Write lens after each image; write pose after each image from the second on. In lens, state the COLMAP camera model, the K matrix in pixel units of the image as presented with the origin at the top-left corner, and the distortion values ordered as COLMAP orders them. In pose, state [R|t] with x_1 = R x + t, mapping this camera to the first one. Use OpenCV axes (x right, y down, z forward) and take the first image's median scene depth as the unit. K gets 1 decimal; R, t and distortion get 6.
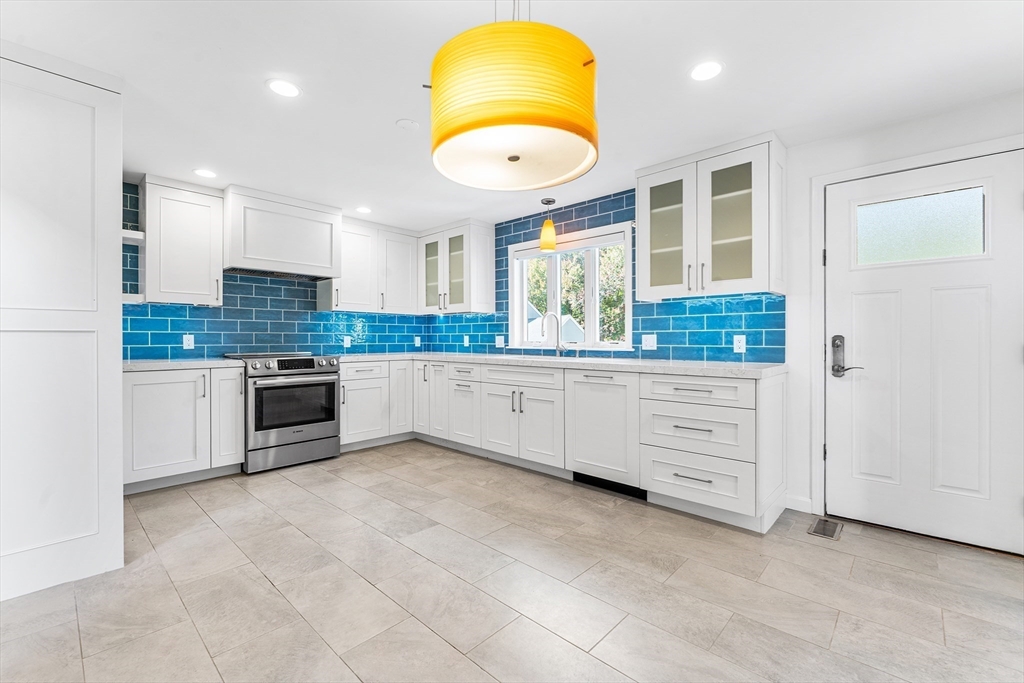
lens RADIAL K [[441.8, 0, 524.3], [0, 441.8, 340.2], [0, 0, 1]] dist [0.000299, -0.000912]
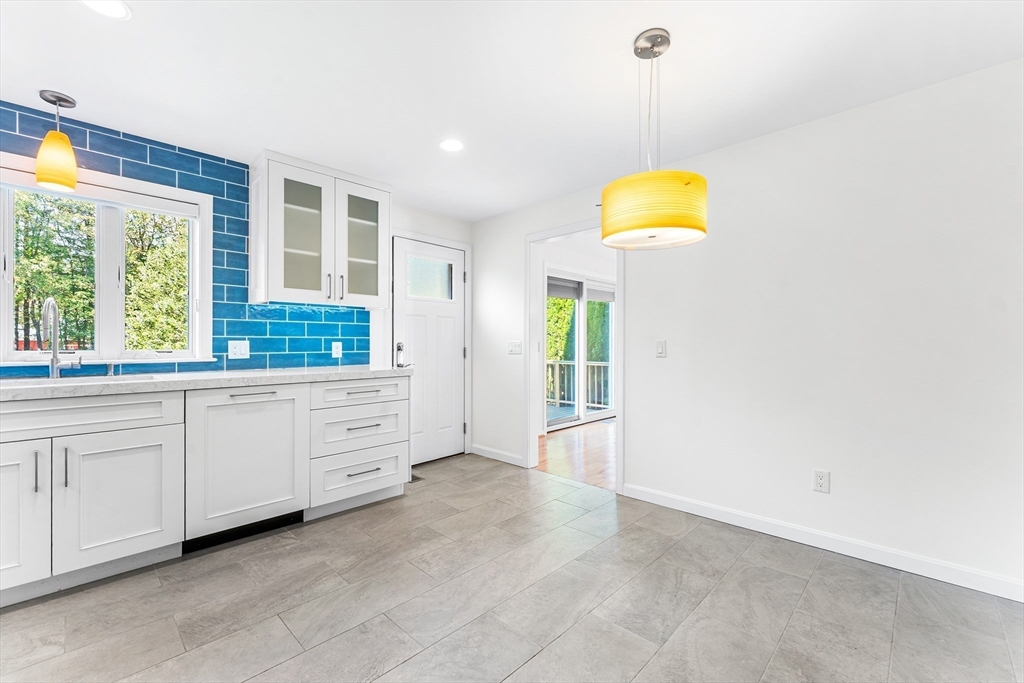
lens RADIAL K [[423.7, 0, 506.1], [0, 423.7, 344.3], [0, 0, 1]] dist [-0.004057, 0.000018]
pose [[0.032806, 0.000987, 0.999461, -0.553853], [0.005933, 0.999982, -0.001182, -0.001893], [-0.999444, 0.005969, 0.032800, 0.512600]]
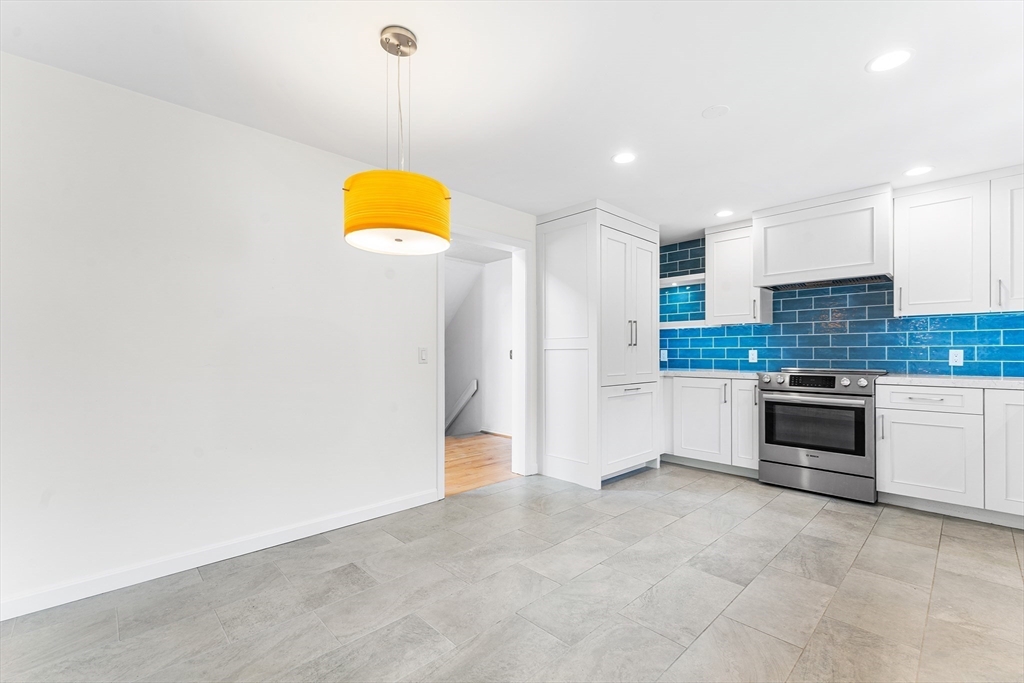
lens RADIAL K [[441.8, 0, 494.9], [0, 441.8, 351.4], [0, 0, 1]] dist [0.000299, -0.000912]
pose [[-0.101577, -0.004438, -0.994818, 0.527794], [-0.004802, 0.999981, -0.003971, -0.000712], [0.994816, 0.004374, -0.101596, 0.519058]]
